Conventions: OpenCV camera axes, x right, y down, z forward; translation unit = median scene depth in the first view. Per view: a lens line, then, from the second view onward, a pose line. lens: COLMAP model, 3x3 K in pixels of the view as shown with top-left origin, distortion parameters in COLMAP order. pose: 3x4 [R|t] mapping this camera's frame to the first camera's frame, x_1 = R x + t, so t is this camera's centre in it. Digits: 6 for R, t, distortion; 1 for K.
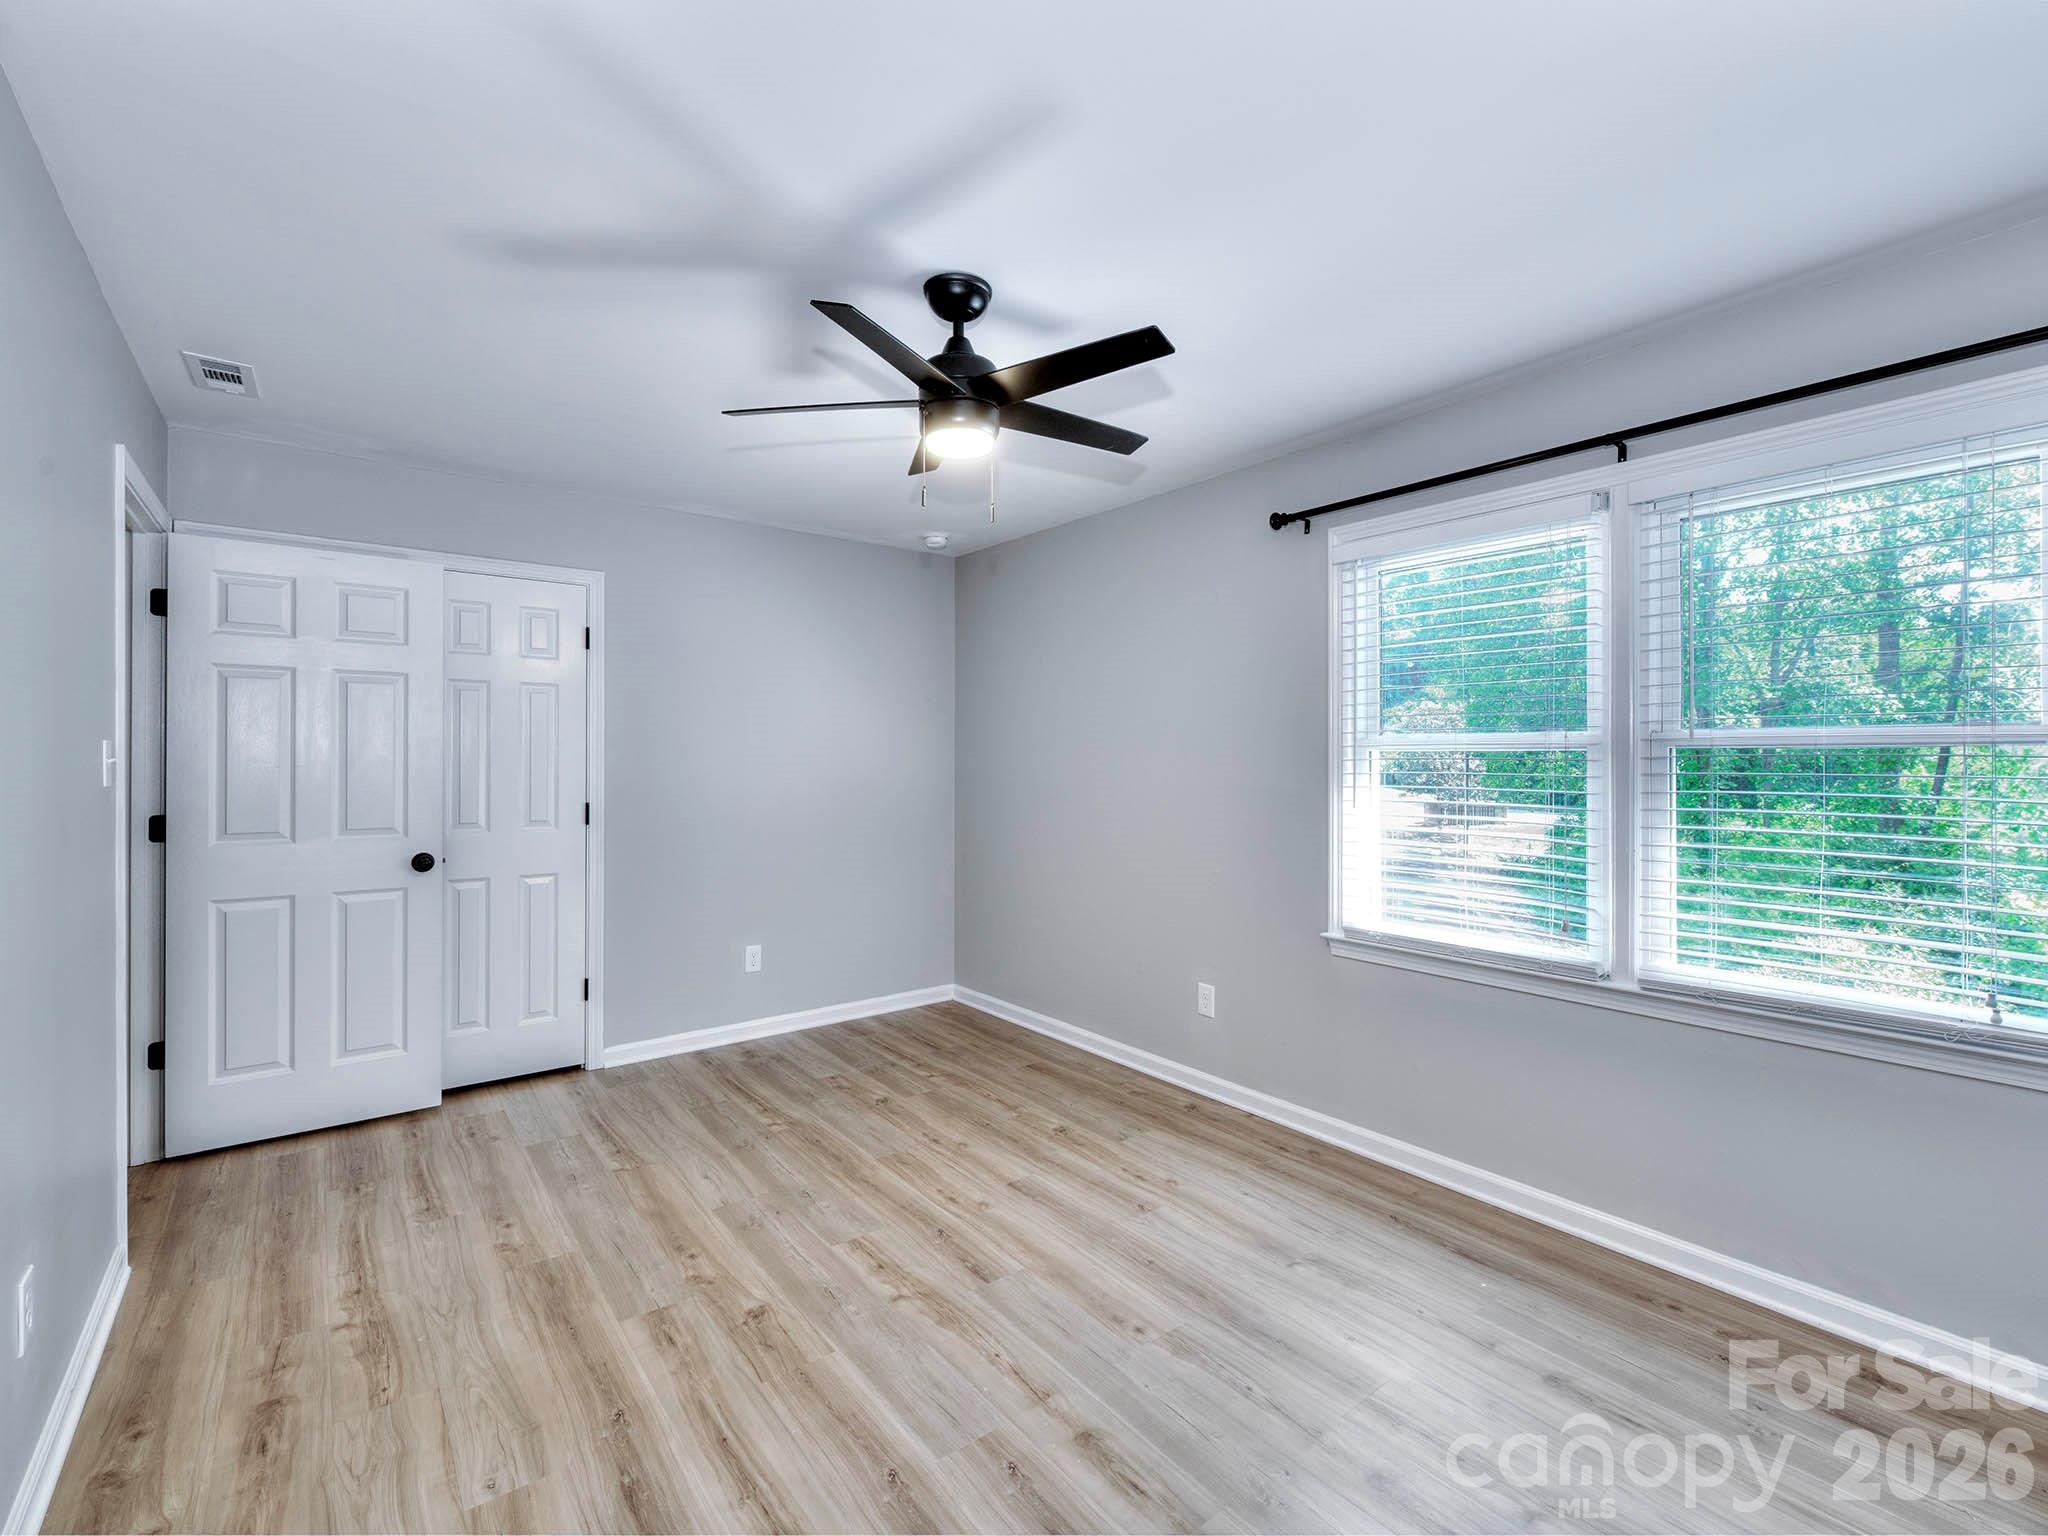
lens RADIAL K [[911.9, 0, 1021.1], [0, 911.9, 757.9], [0, 0, 1]] dist [0.002547, -0.002280]
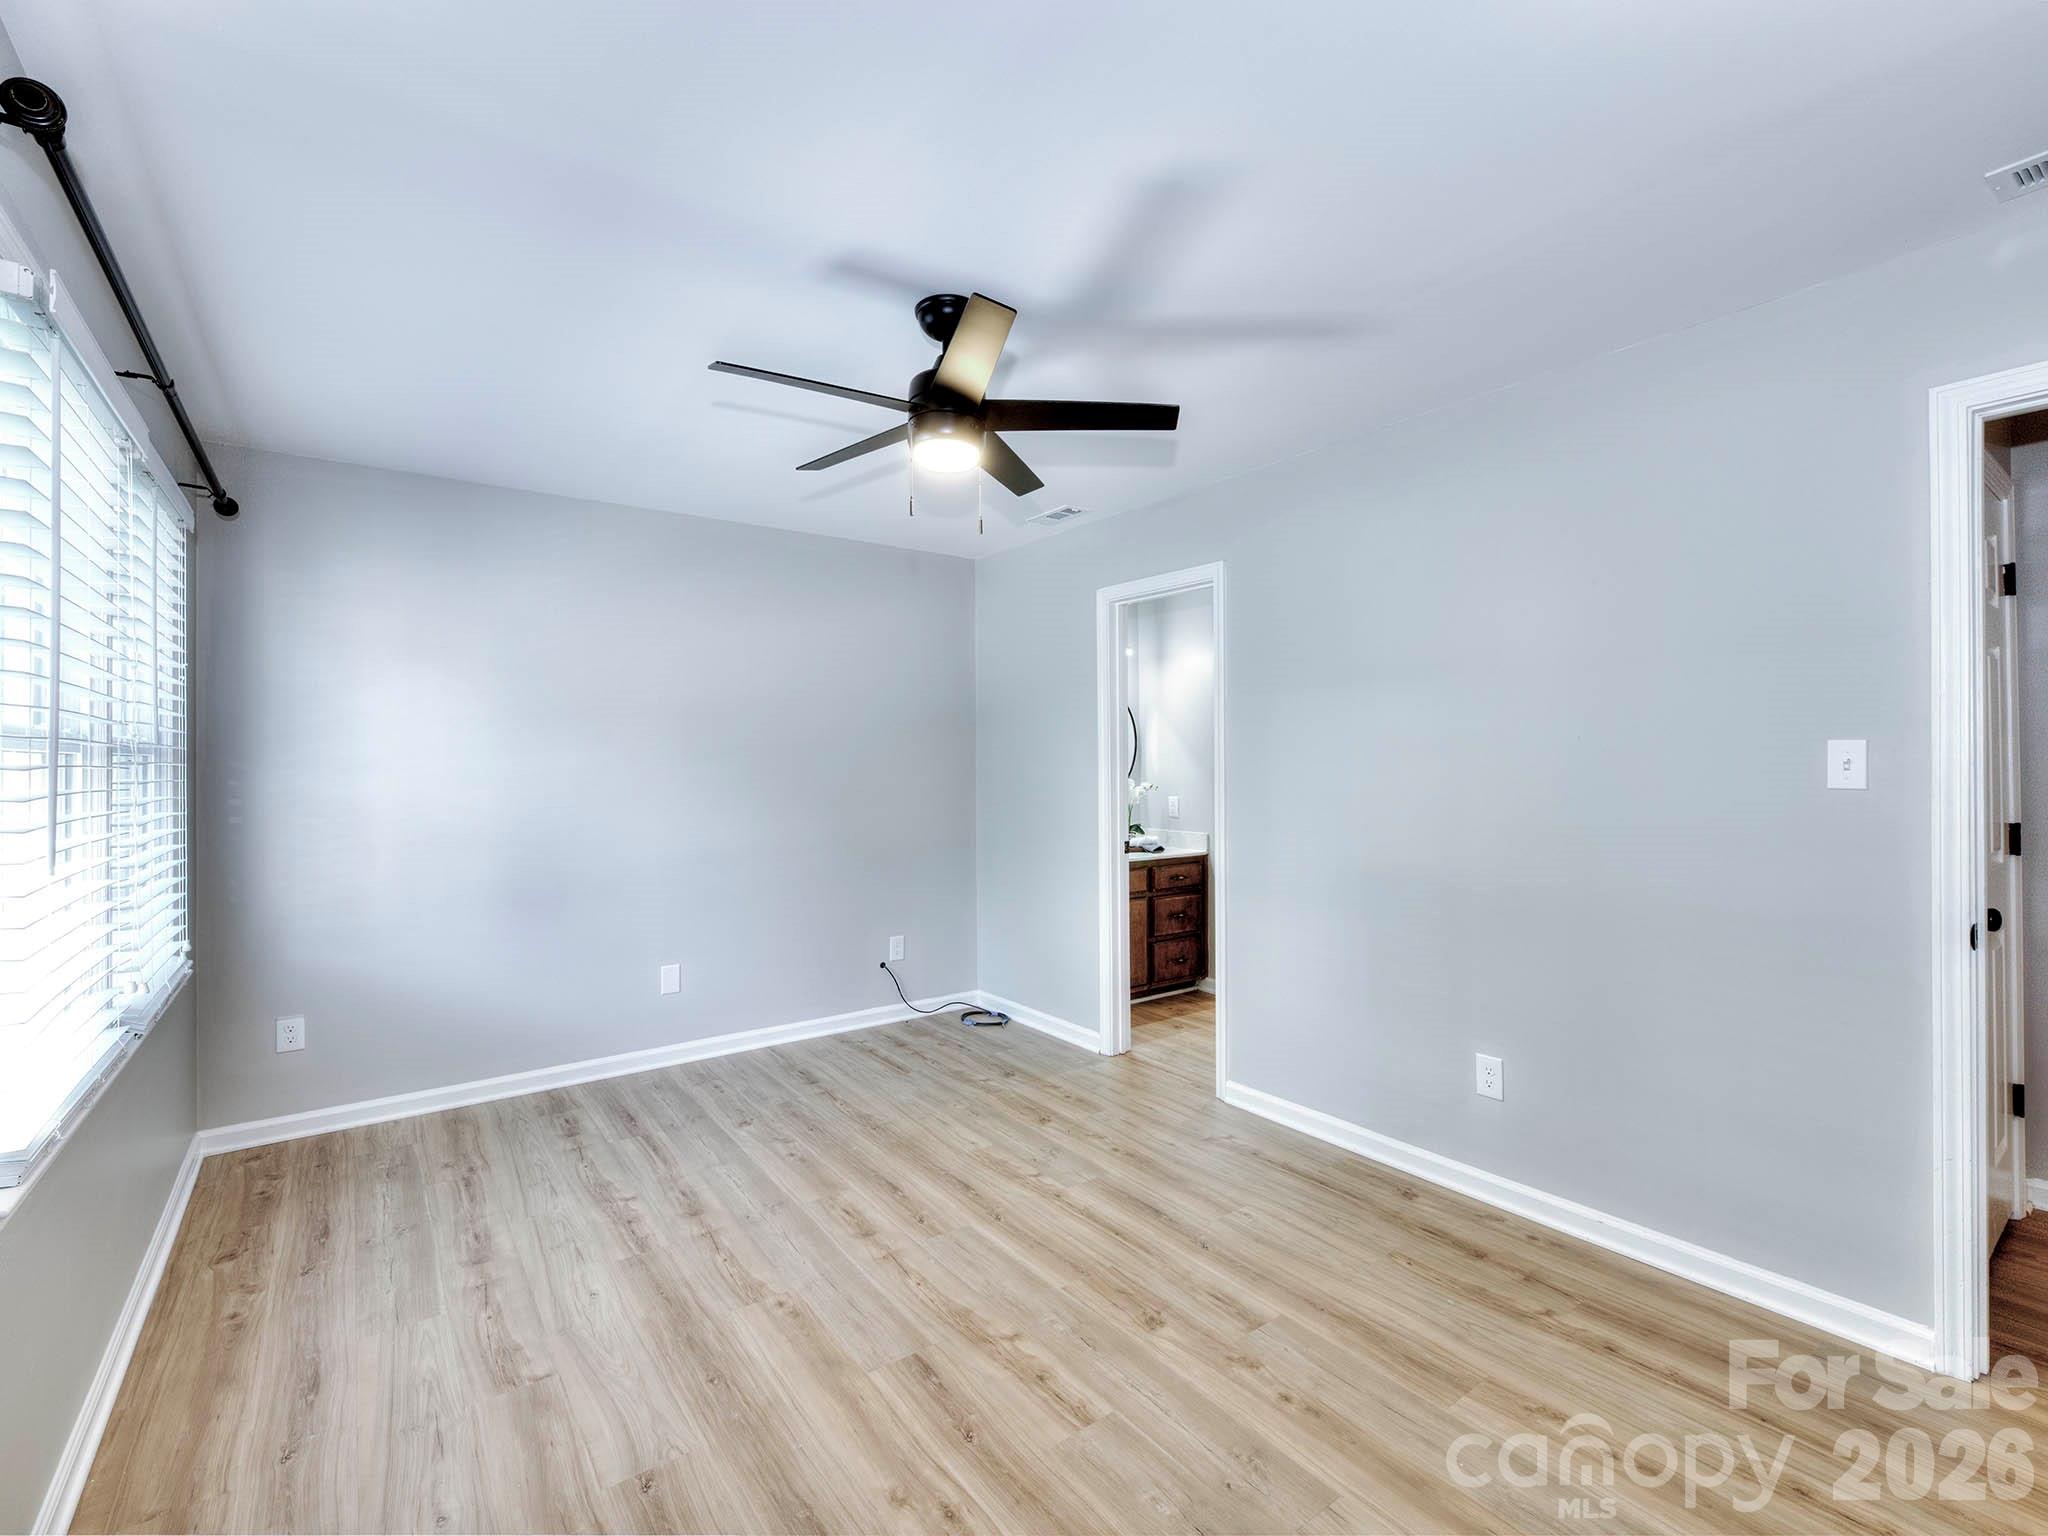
lens RADIAL K [[911.9, 0, 1026.2], [0, 911.9, 762.2], [0, 0, 1]] dist [0.002547, -0.002280]
pose [[-0.999795, 0.003414, 0.019980, -0.153887], [0.003402, 0.999994, -0.000630, 0.000589], [-0.019982, -0.000562, -0.999800, 1.769068]]
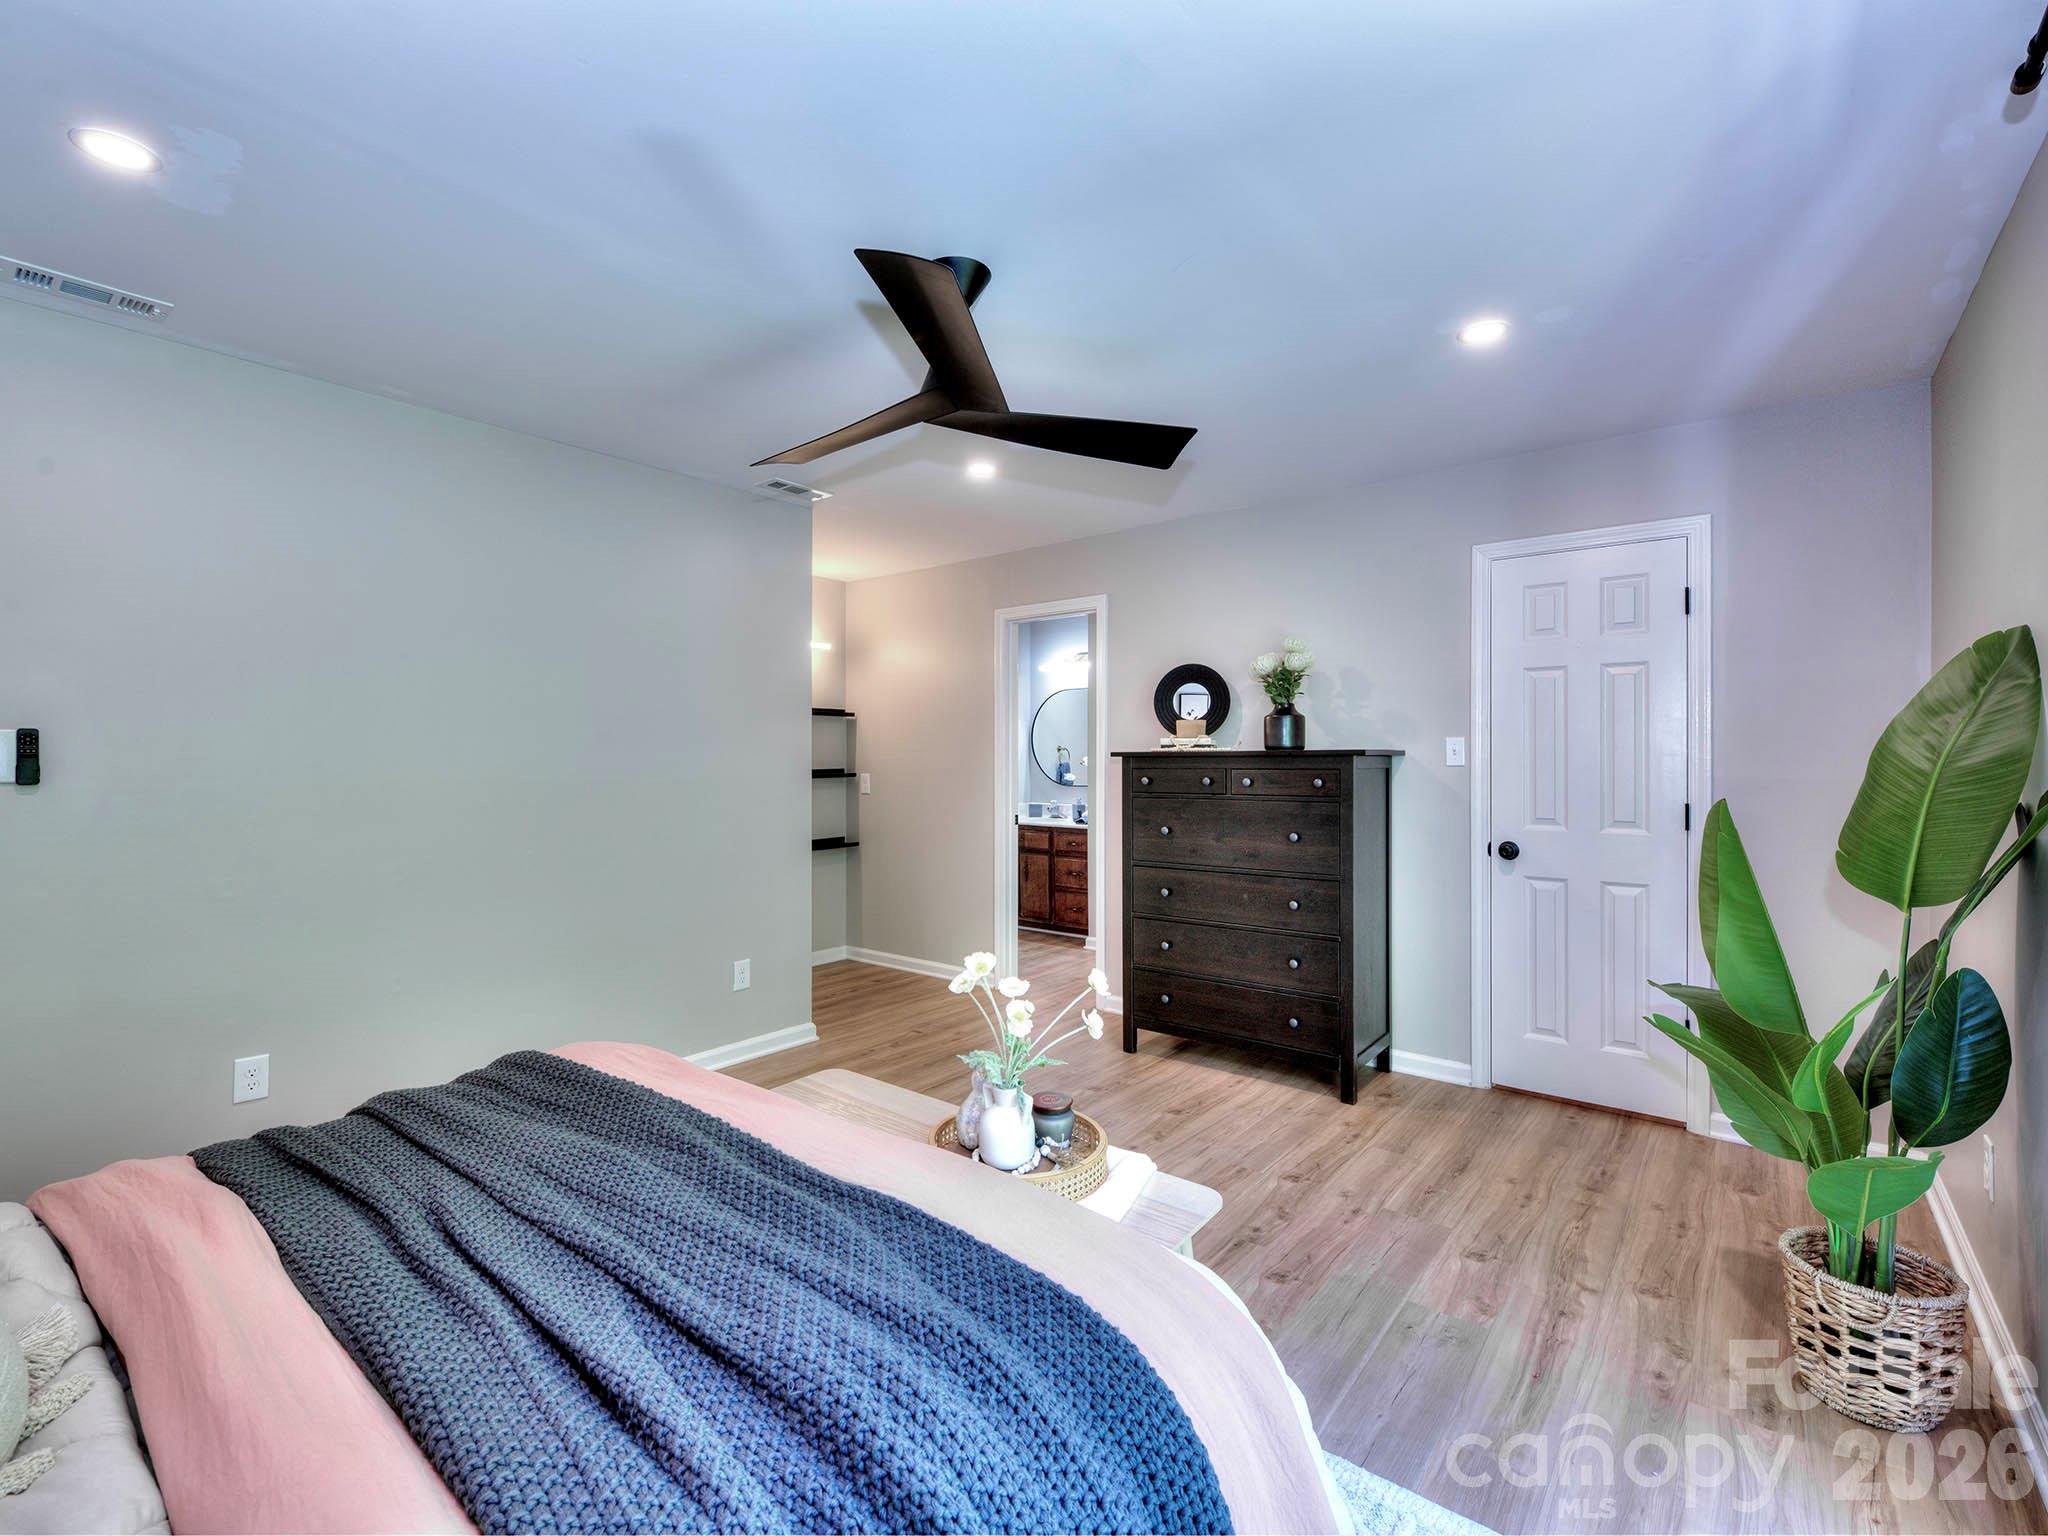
lens RADIAL K [[911.9, 0, 1009.9], [0, 911.9, 769.2], [0, 0, 1]] dist [0.002547, -0.002280]
pose [[-0.212527, -0.012043, 0.977081, -2.939546], [0.003907, 0.999906, 0.013174, 0.013828], [-0.977147, 0.006617, -0.212460, 0.418285]]
